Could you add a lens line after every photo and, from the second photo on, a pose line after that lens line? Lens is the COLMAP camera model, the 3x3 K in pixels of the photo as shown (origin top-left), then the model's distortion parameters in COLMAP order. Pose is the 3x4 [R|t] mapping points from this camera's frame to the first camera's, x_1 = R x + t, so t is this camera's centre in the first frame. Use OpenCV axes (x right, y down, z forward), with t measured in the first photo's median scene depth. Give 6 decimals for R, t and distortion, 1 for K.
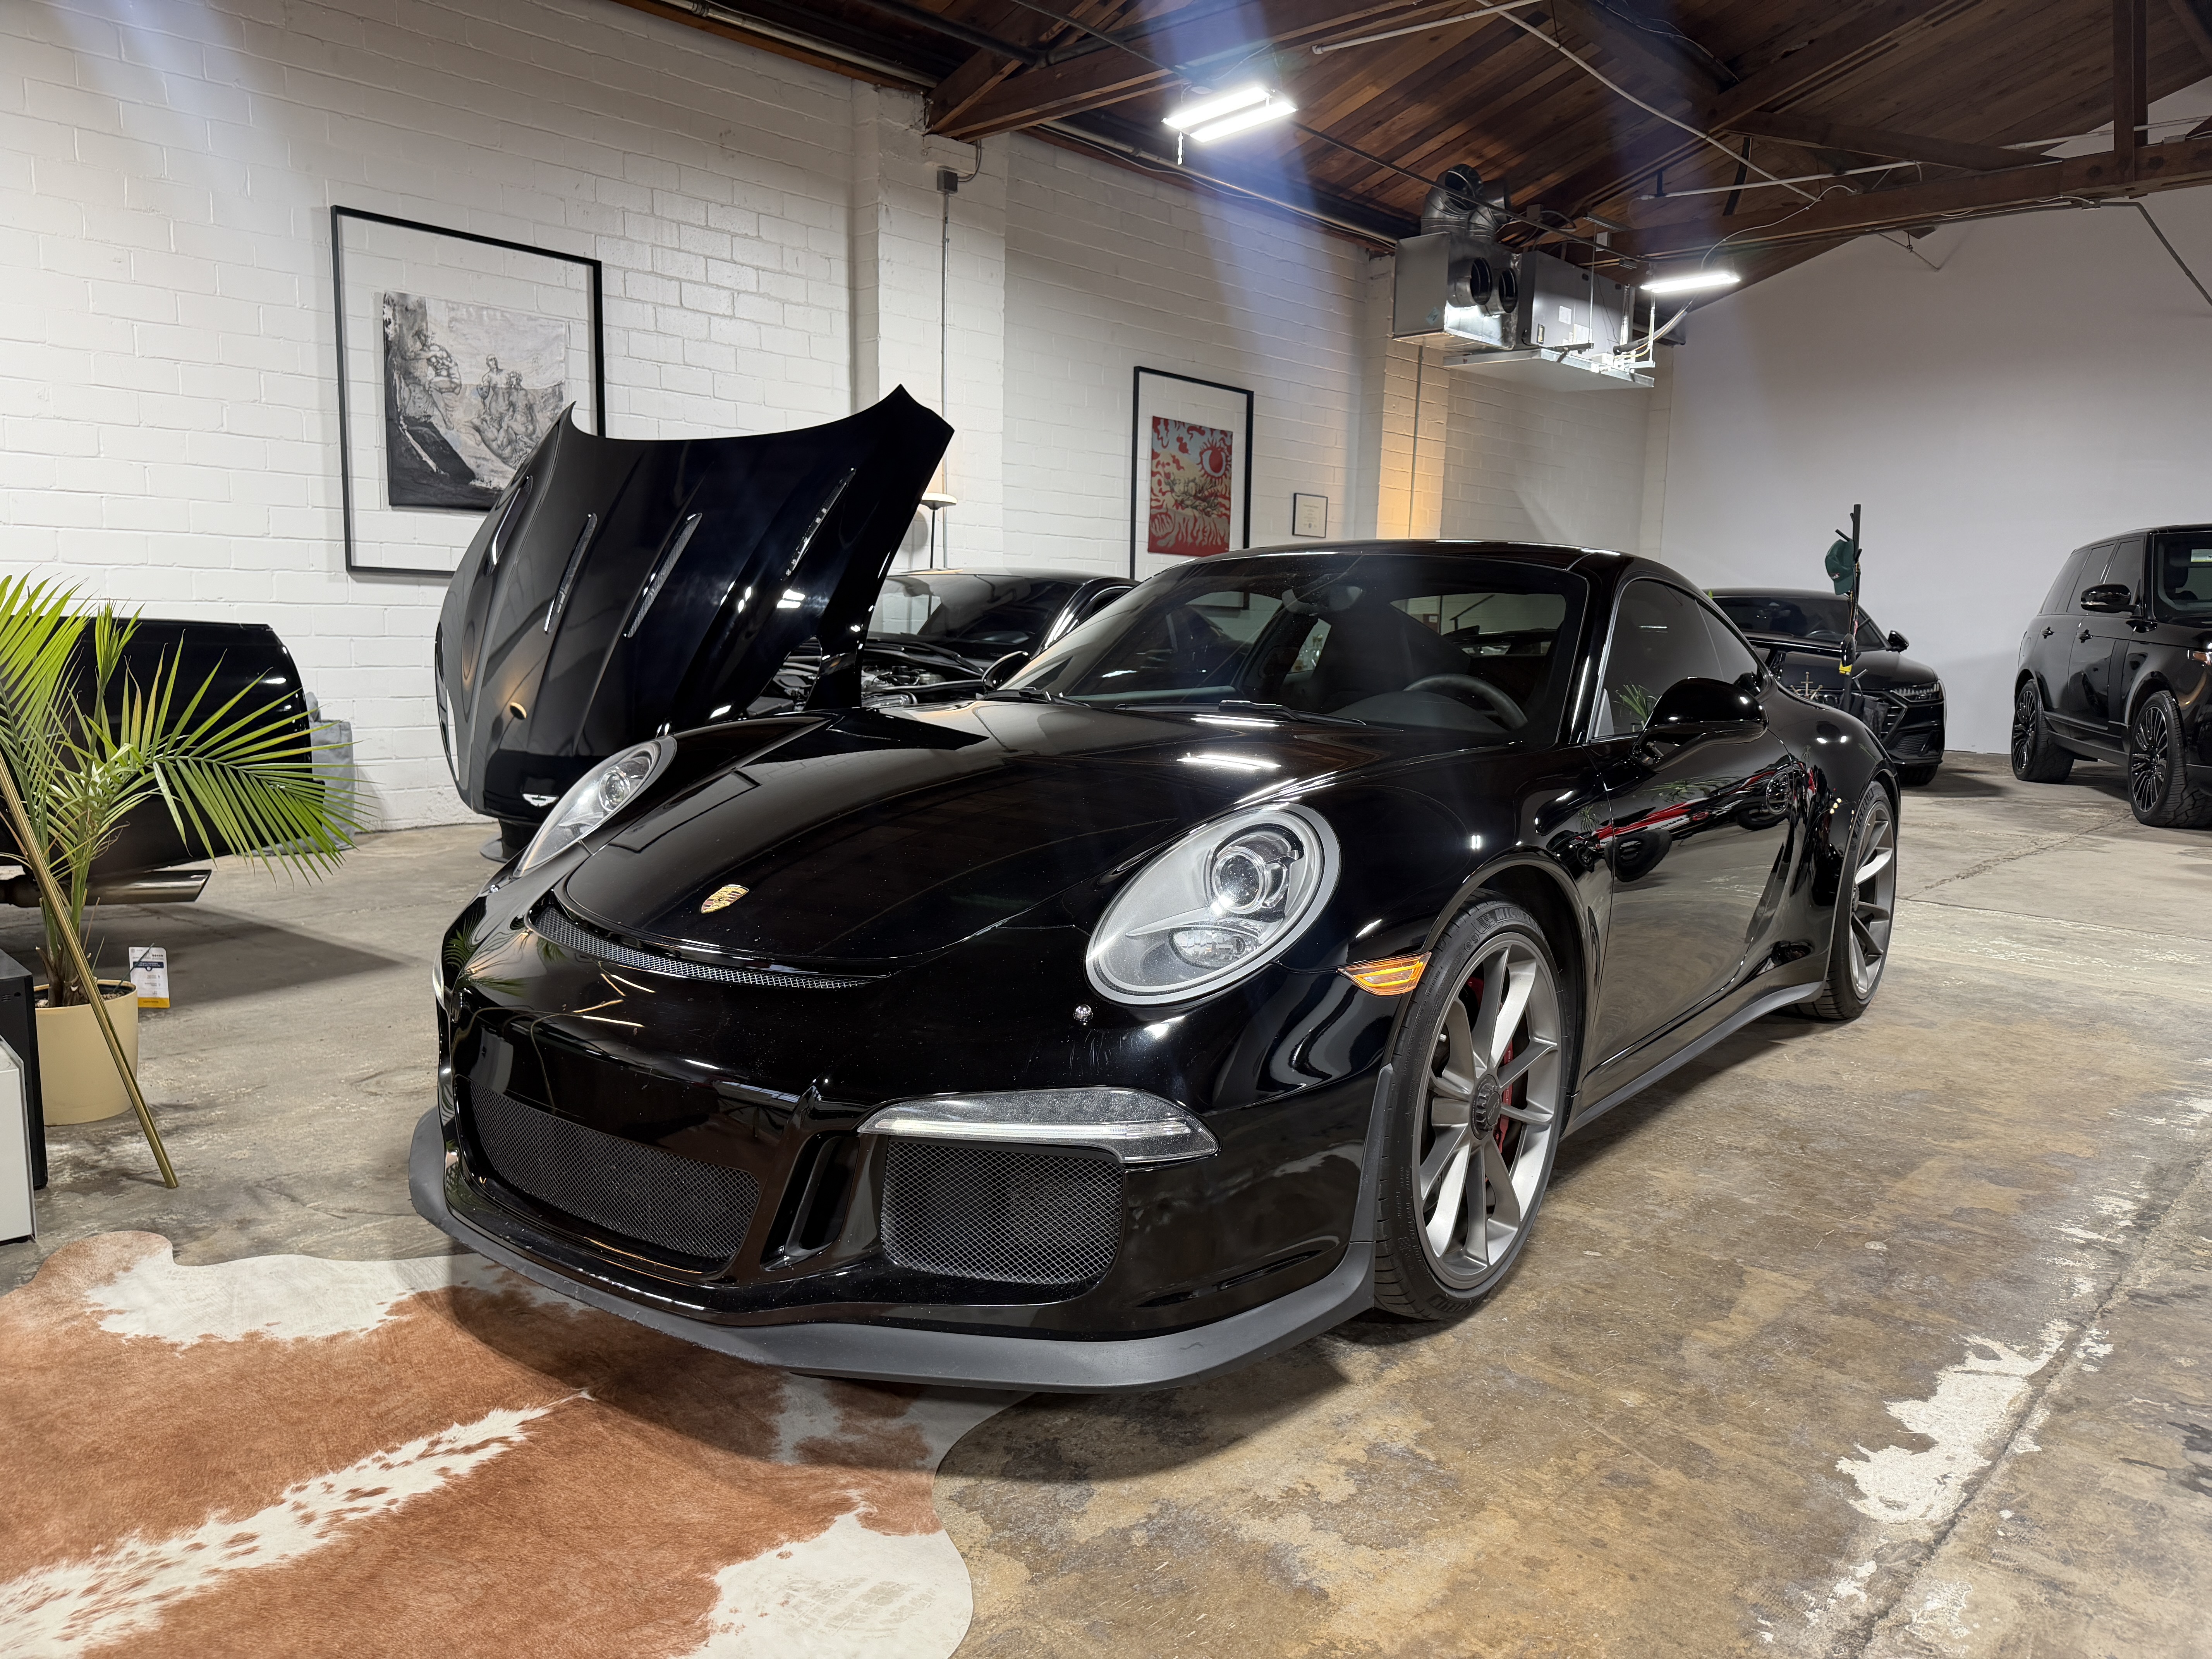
lens RADIAL K [[1556.0, 0, 1111.3], [0, 1556.0, 837.2], [0, 0, 1]] dist [0.000621, -0.007583]
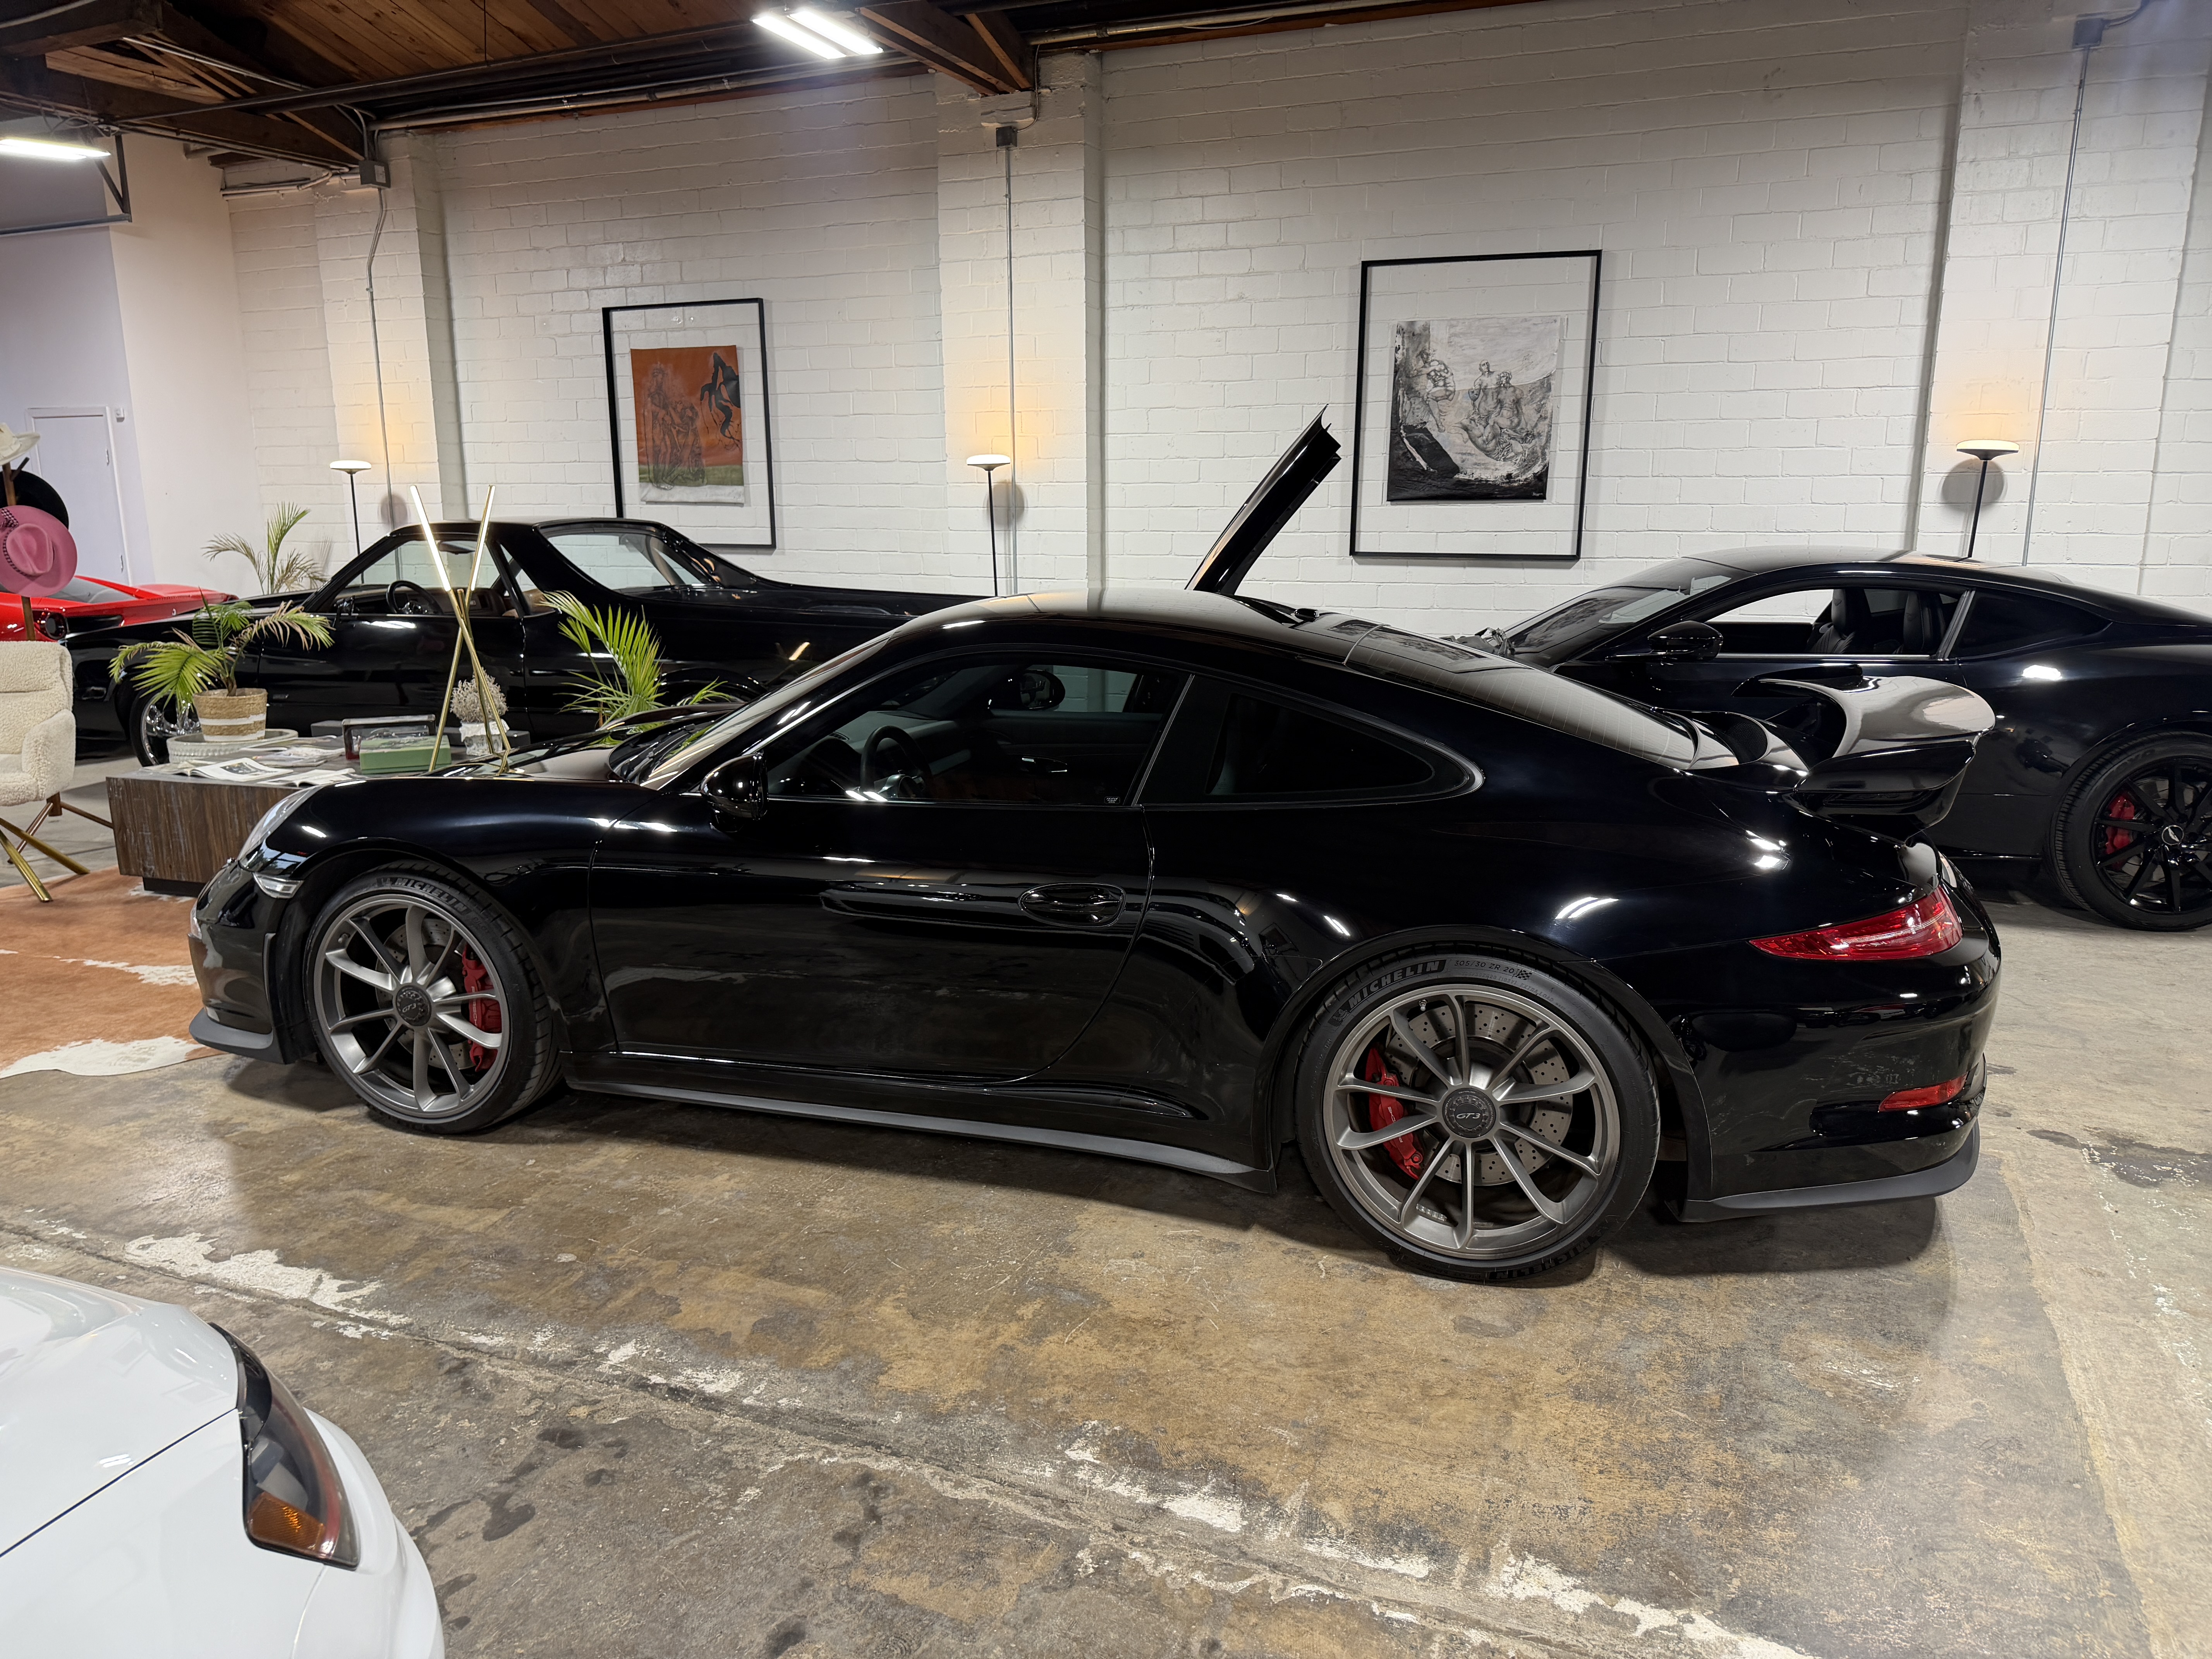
lens RADIAL K [[1541.2, 0, 1106.0], [0, 1541.2, 829.5], [0, 0, 1]] dist [0.057702, -0.083503]
pose [[0.349107, 0.170056, -0.921524, 1.485479], [-0.116553, 0.983639, 0.137364, -0.231290], [0.929806, 0.059452, 0.363216, 0.844665]]
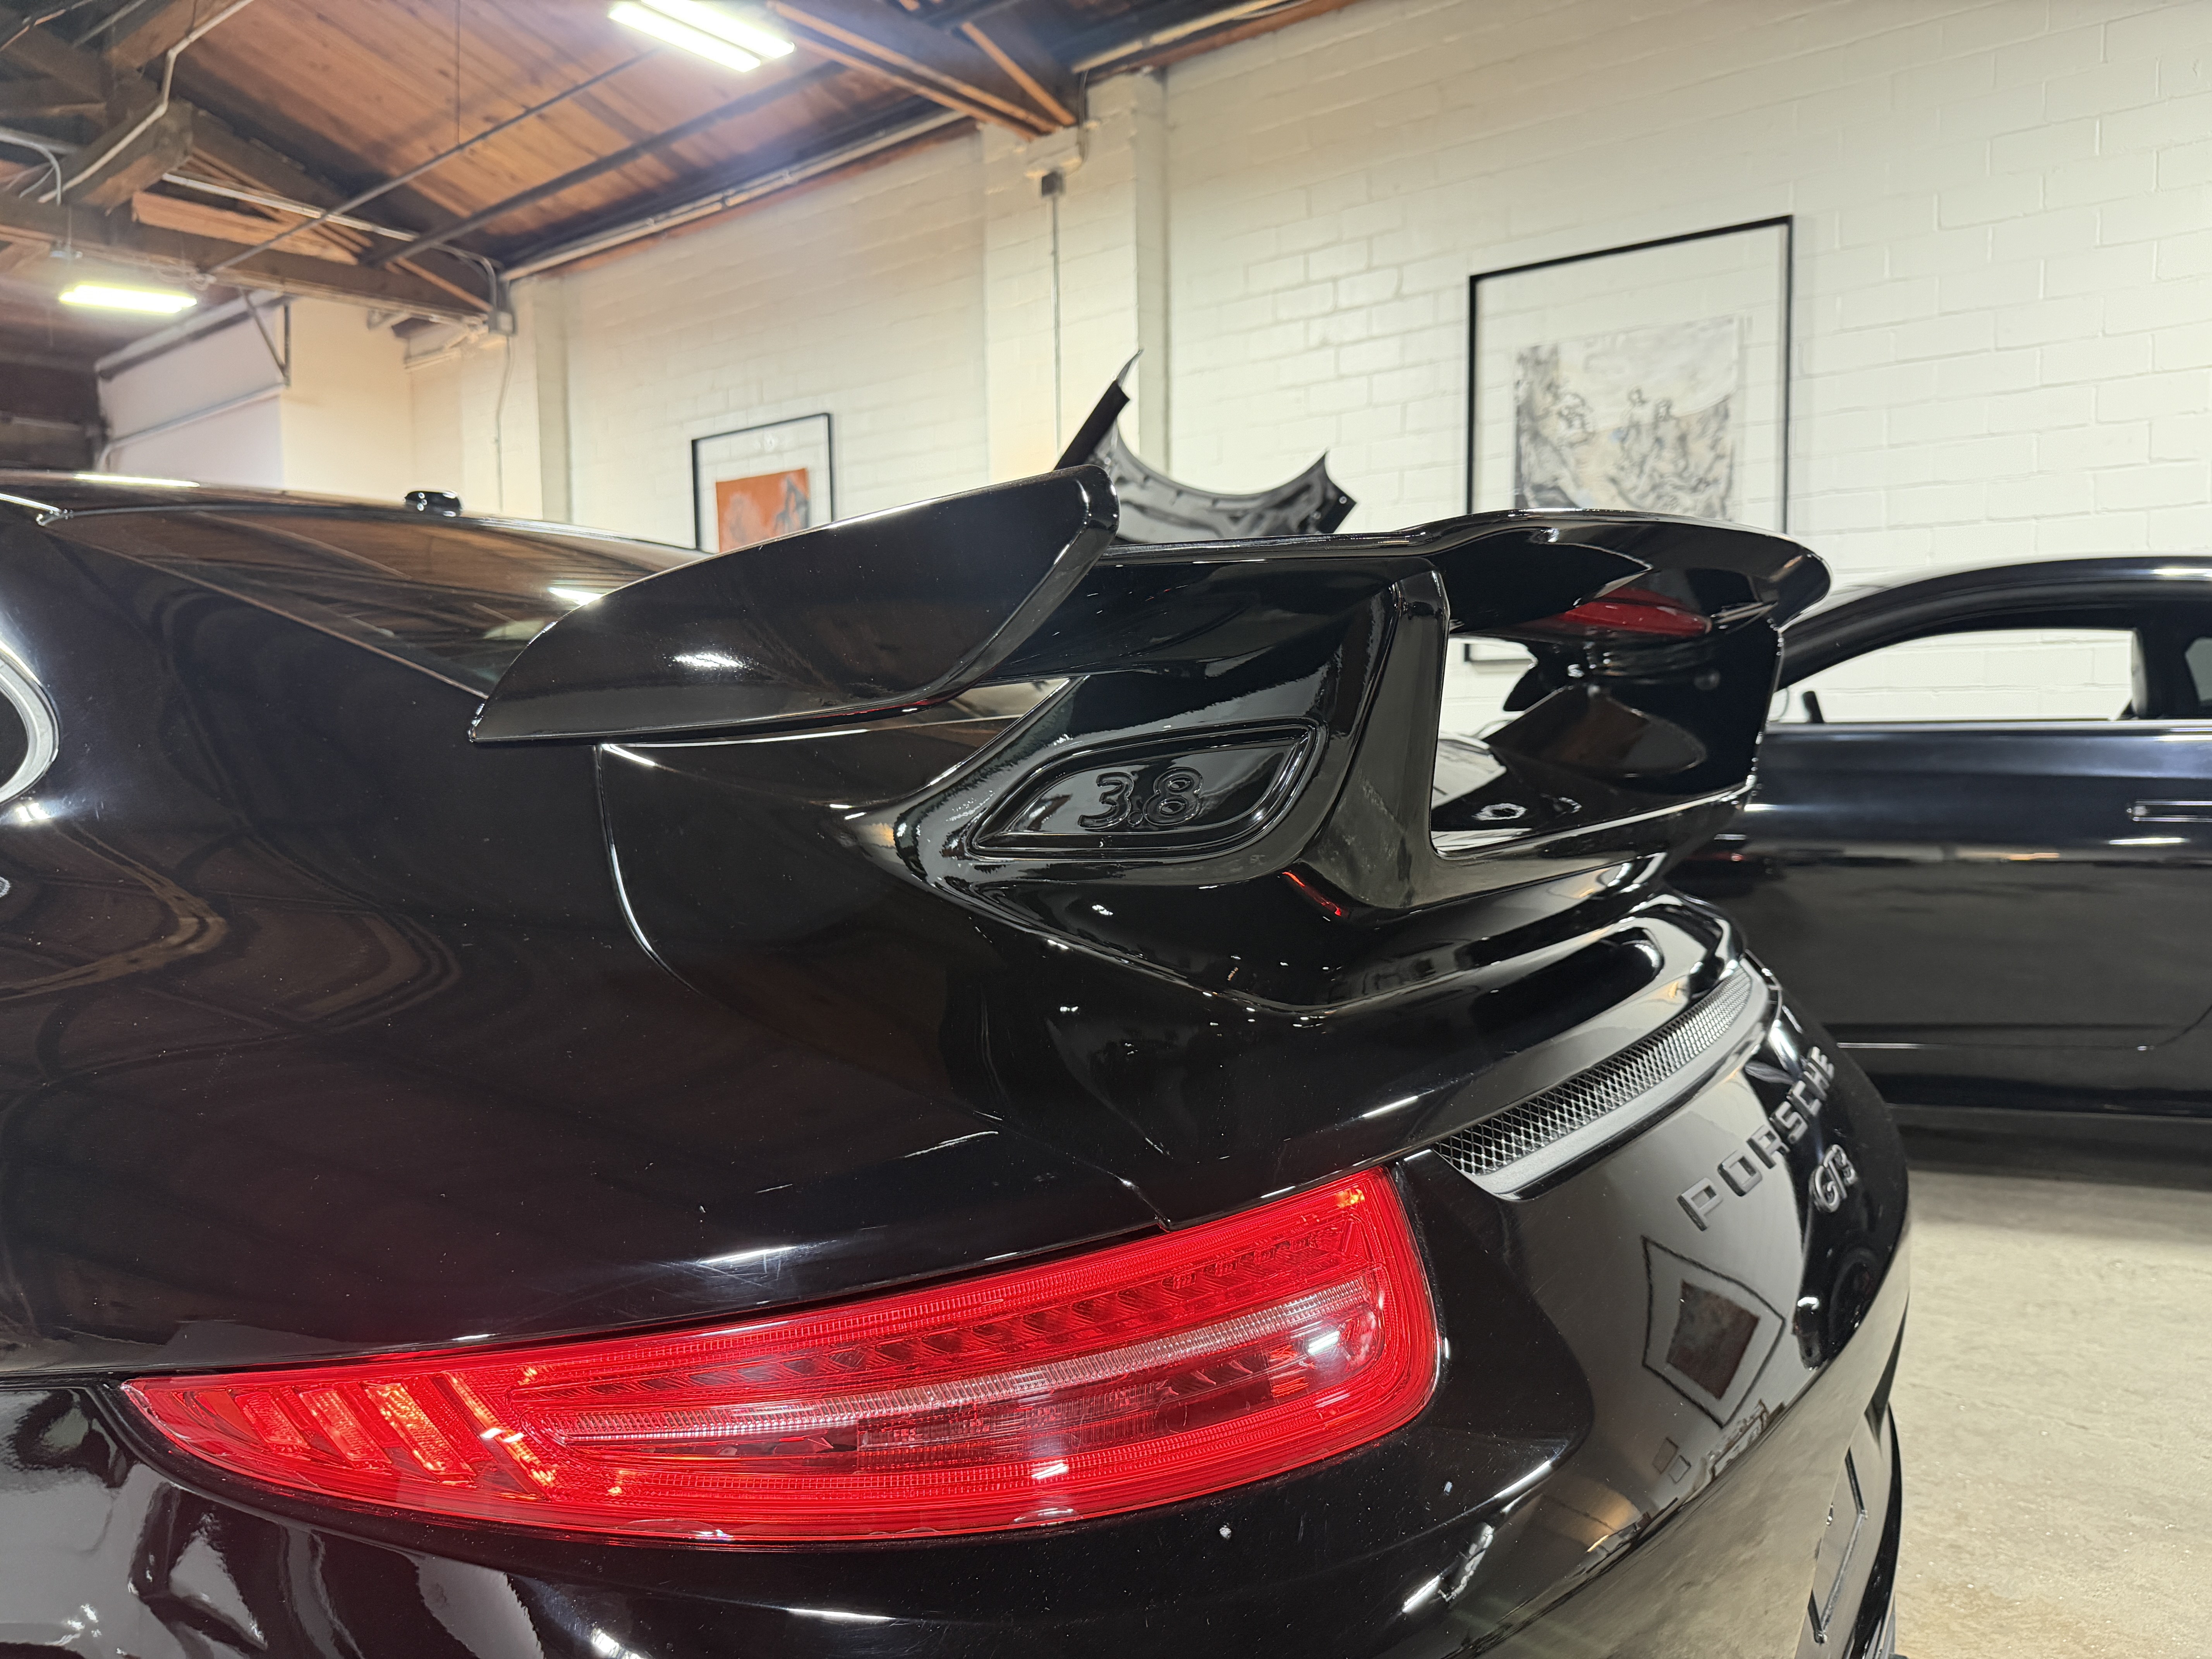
lens RADIAL K [[1556.0, 0, 1111.3], [0, 1556.0, 837.2], [0, 0, 1]] dist [0.000621, -0.007583]
pose [[0.084166, 0.049360, -0.995229, 0.966658], [-0.115576, 0.992515, 0.039451, -0.185512], [0.989726, 0.111704, 0.089240, 1.656501]]
